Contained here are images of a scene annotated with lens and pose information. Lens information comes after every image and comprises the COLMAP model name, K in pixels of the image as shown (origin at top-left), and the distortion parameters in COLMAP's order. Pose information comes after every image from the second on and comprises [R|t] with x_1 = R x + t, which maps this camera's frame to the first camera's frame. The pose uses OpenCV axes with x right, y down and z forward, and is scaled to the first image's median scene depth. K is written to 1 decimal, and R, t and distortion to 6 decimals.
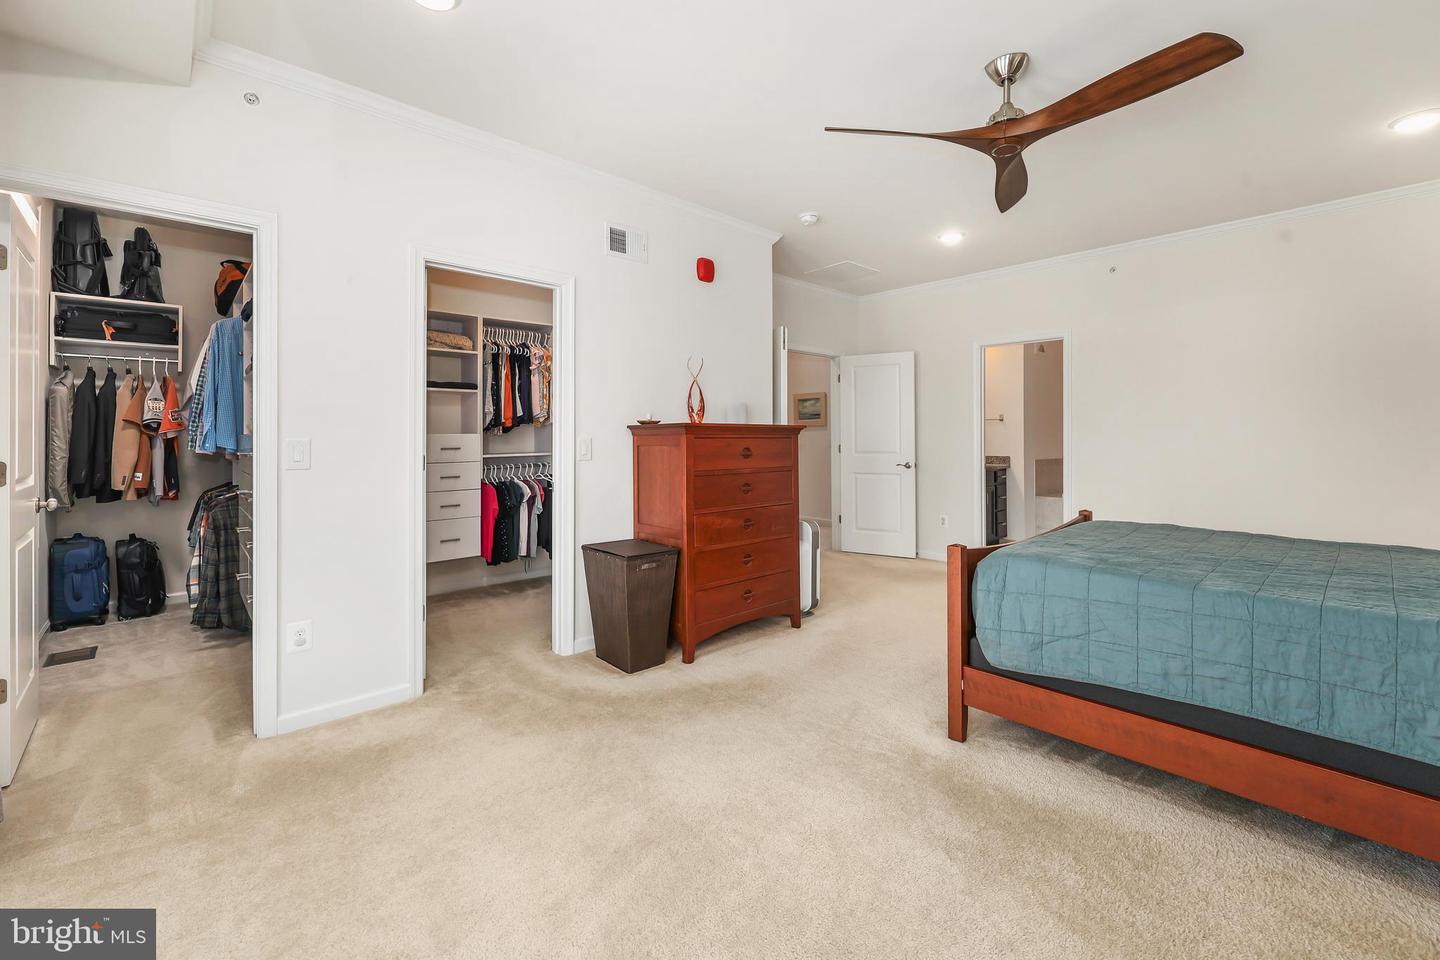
lens RADIAL K [[598.5, 0, 717.4], [0, 598.5, 431.6], [0, 0, 1]] dist [0.000311, 0.000131]
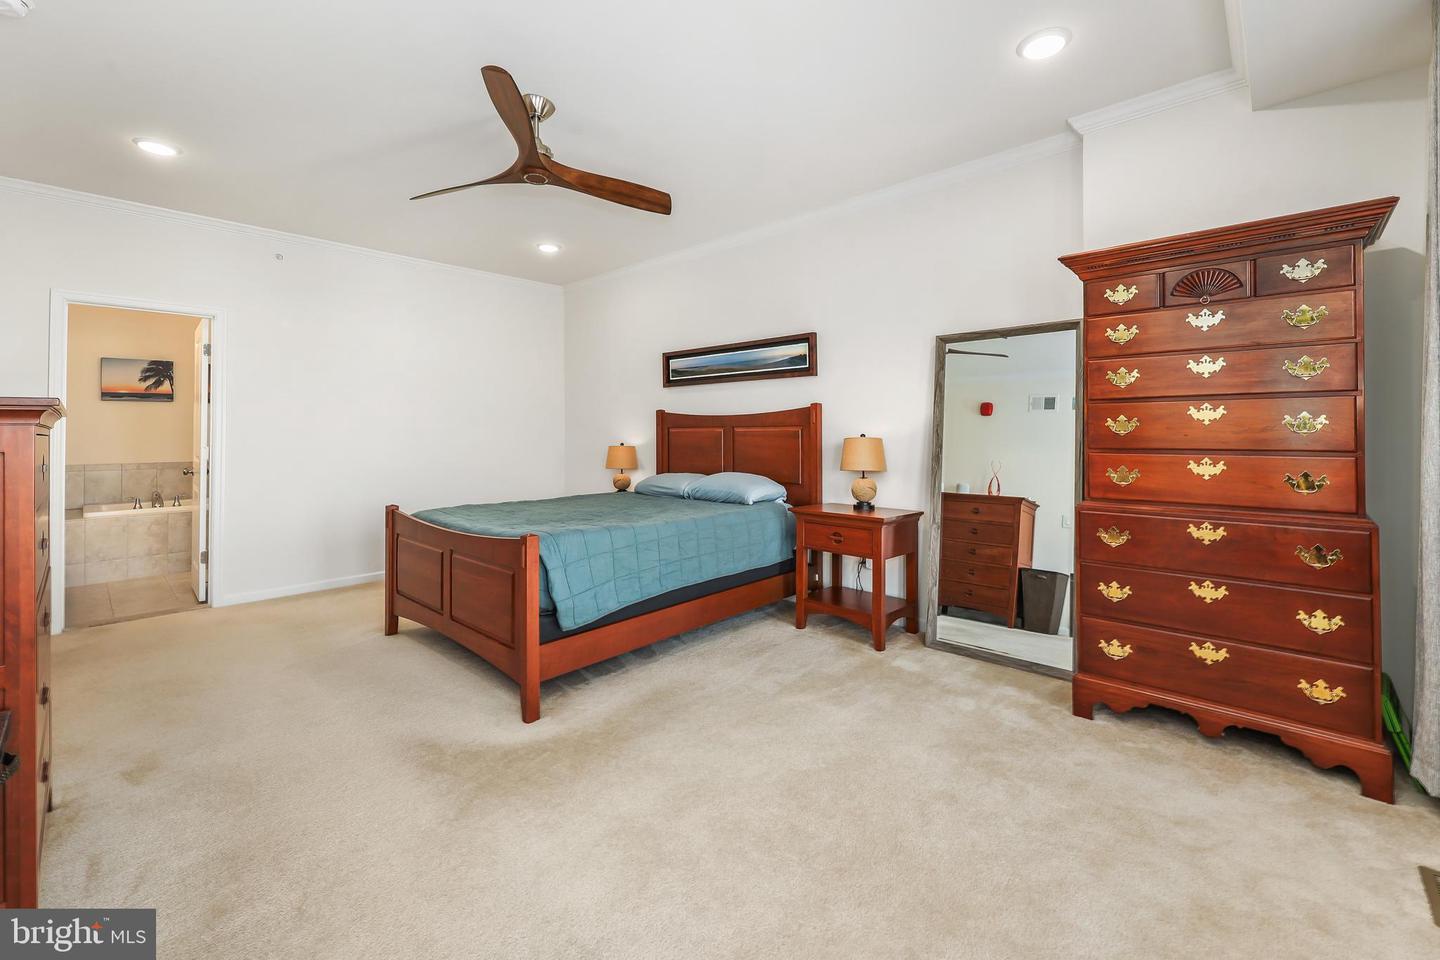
lens RADIAL K [[598.5, 0, 717.4], [0, 598.5, 431.6], [0, 0, 1]] dist [0.000311, 0.000131]
pose [[-0.069337, 0.006141, 0.997574, -0.780026], [-0.002445, 0.999977, -0.006326, 0.015148], [-0.997590, -0.002877, -0.069320, 0.864065]]
